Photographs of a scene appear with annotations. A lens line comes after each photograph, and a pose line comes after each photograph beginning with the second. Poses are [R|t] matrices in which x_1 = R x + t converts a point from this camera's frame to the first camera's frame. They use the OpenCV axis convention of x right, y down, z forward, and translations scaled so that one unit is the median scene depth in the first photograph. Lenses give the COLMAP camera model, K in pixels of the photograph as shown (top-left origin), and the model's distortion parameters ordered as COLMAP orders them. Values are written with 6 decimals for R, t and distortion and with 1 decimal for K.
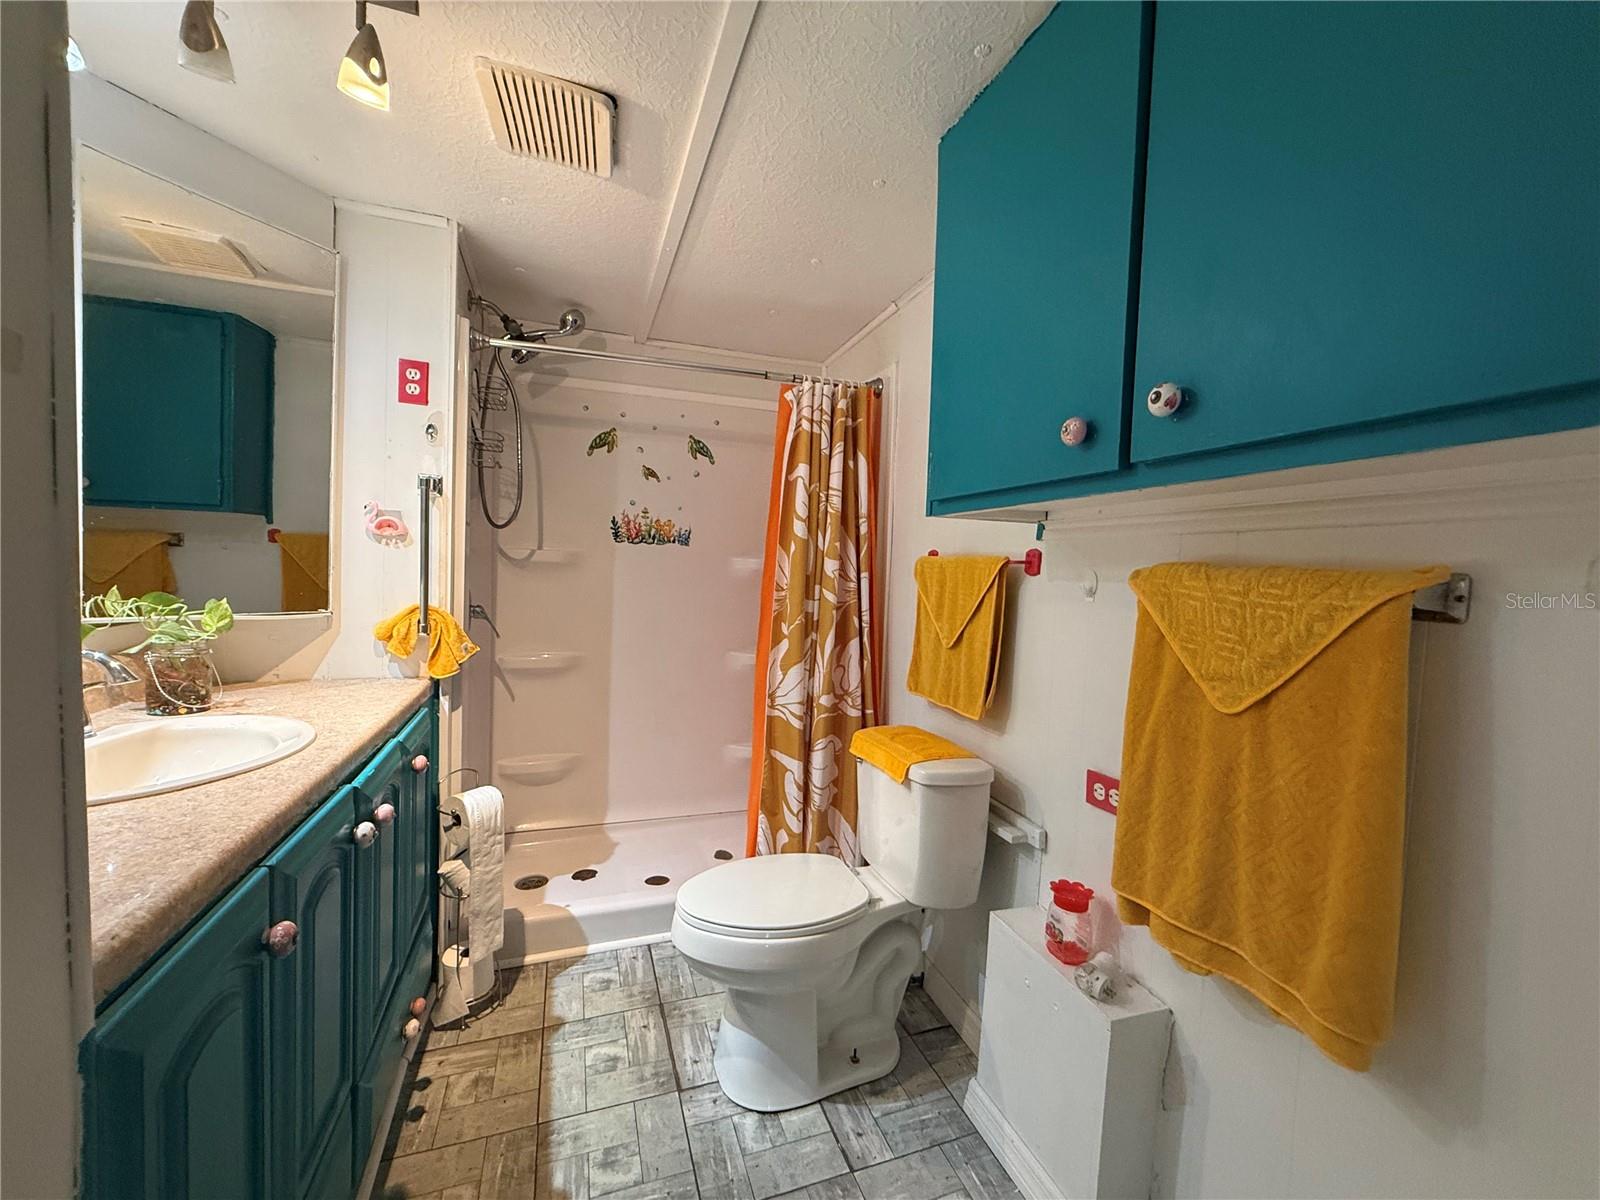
lens RADIAL K [[638.6, 0, 795.3], [0, 638.6, 602.9], [0, 0, 1]] dist [0.000323, -0.000090]
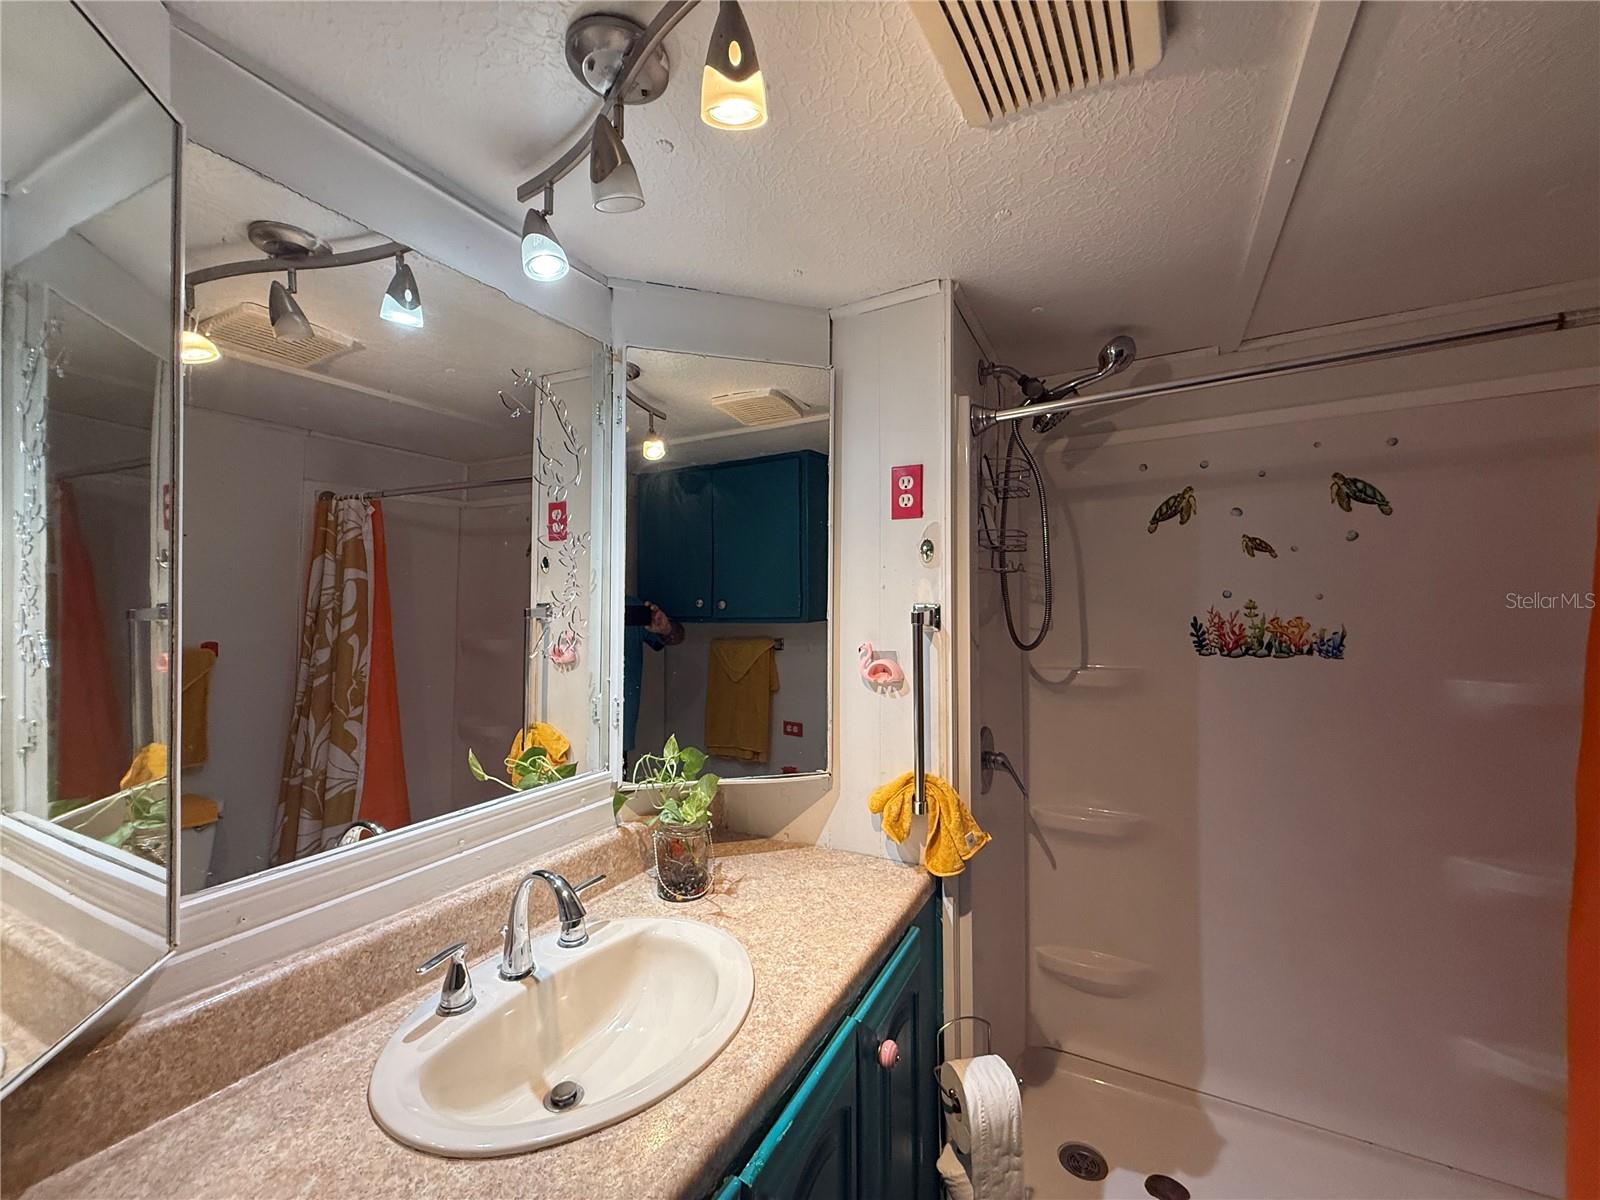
lens RADIAL K [[638.6, 0, 795.3], [0, 638.6, 602.9], [0, 0, 1]] dist [0.000323, -0.000090]
pose [[0.669104, -0.054581, -0.741162, -0.095541], [-0.007072, 0.996787, -0.079790, -0.131392], [0.743135, 0.058629, 0.666568, 0.341869]]
